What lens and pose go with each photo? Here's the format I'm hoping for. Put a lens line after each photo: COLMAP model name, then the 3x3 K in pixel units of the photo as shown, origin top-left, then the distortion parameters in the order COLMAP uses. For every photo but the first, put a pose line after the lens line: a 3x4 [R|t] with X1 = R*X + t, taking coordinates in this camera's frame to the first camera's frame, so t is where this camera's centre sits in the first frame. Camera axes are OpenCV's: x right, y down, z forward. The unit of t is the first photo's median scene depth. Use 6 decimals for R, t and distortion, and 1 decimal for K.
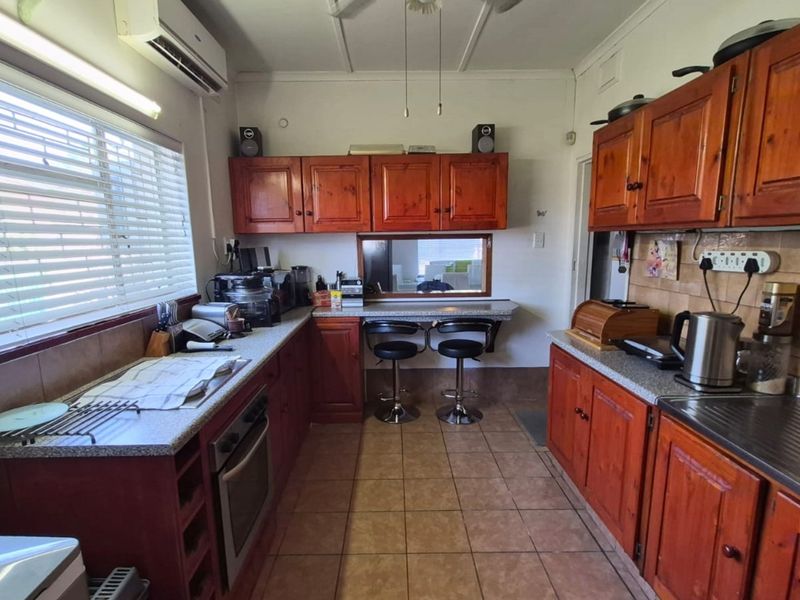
lens RADIAL K [[416.2, 0, 391.5], [0, 416.2, 311.8], [0, 0, 1]] dist [0.000538, 0.000917]
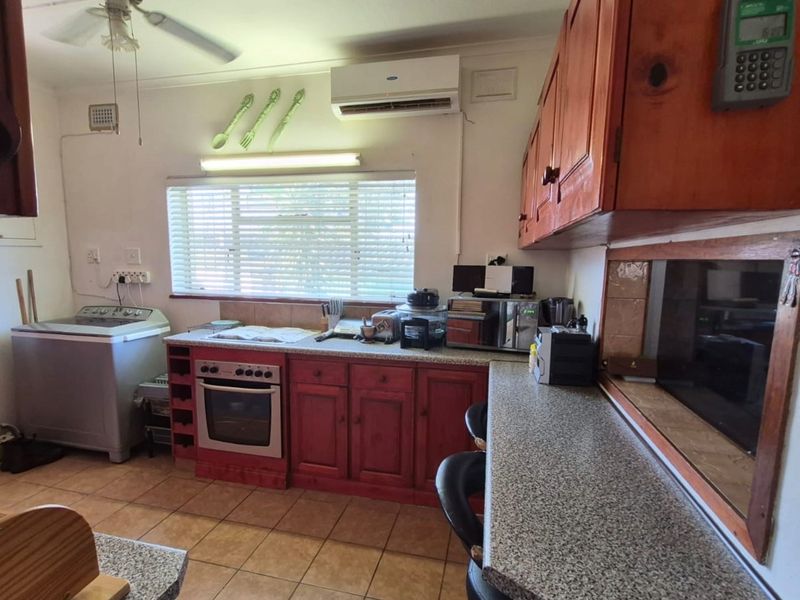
lens RADIAL K [[416.2, 0, 391.5], [0, 416.2, 311.8], [0, 0, 1]] dist [0.000538, 0.000917]
pose [[-0.236202, 0.134186, -0.962394, 0.514454], [-0.180256, 0.967178, 0.179094, -0.175245], [0.954838, 0.215780, -0.204261, 0.986769]]
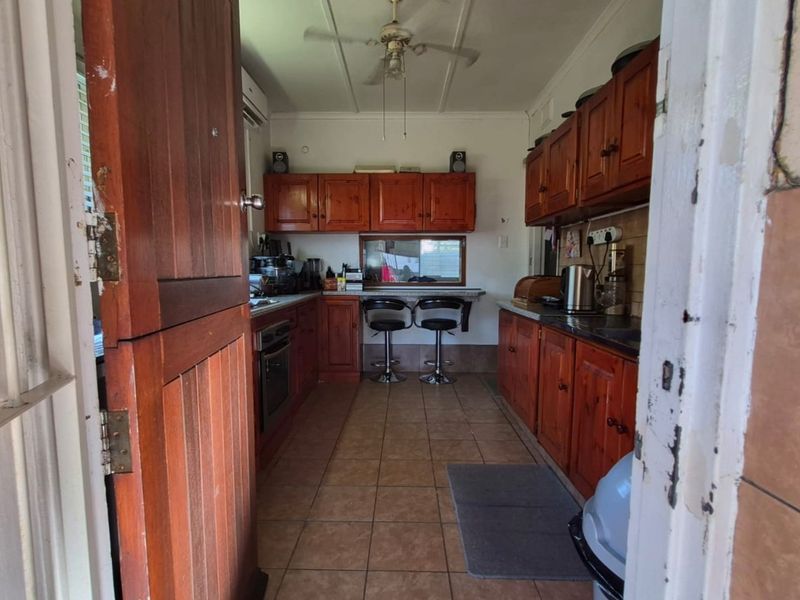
lens RADIAL K [[416.2, 0, 391.5], [0, 416.2, 311.8], [0, 0, 1]] dist [0.000538, 0.000917]
pose [[0.999520, 0.018416, -0.024905, 0.057715], [-0.020168, 0.997200, -0.072006, 0.155797], [0.023509, 0.072474, 0.997093, -0.282007]]
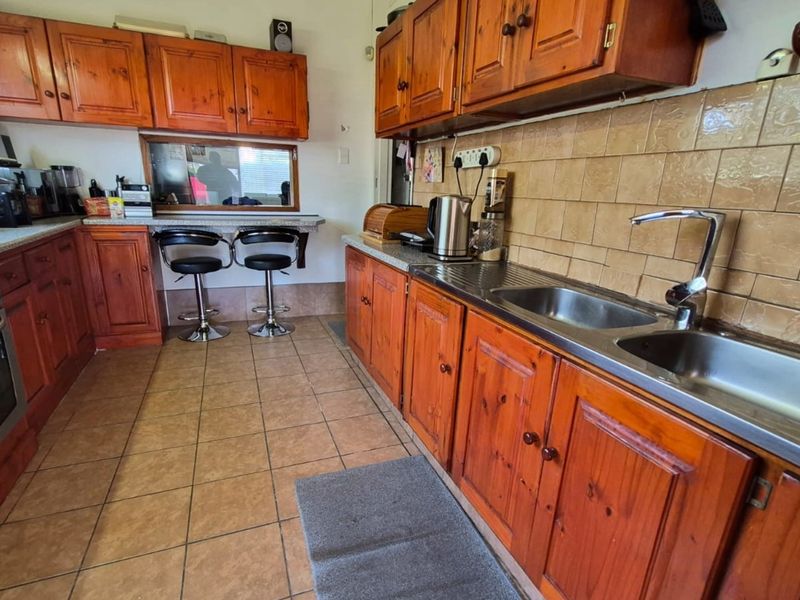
lens RADIAL K [[416.2, 0, 391.5], [0, 416.2, 311.8], [0, 0, 1]] dist [0.000538, 0.000917]
pose [[0.930844, -0.058523, 0.360700, 0.080777], [0.014201, 0.992140, 0.124326, 0.093706], [-0.365140, -0.110606, 0.924359, -0.037888]]
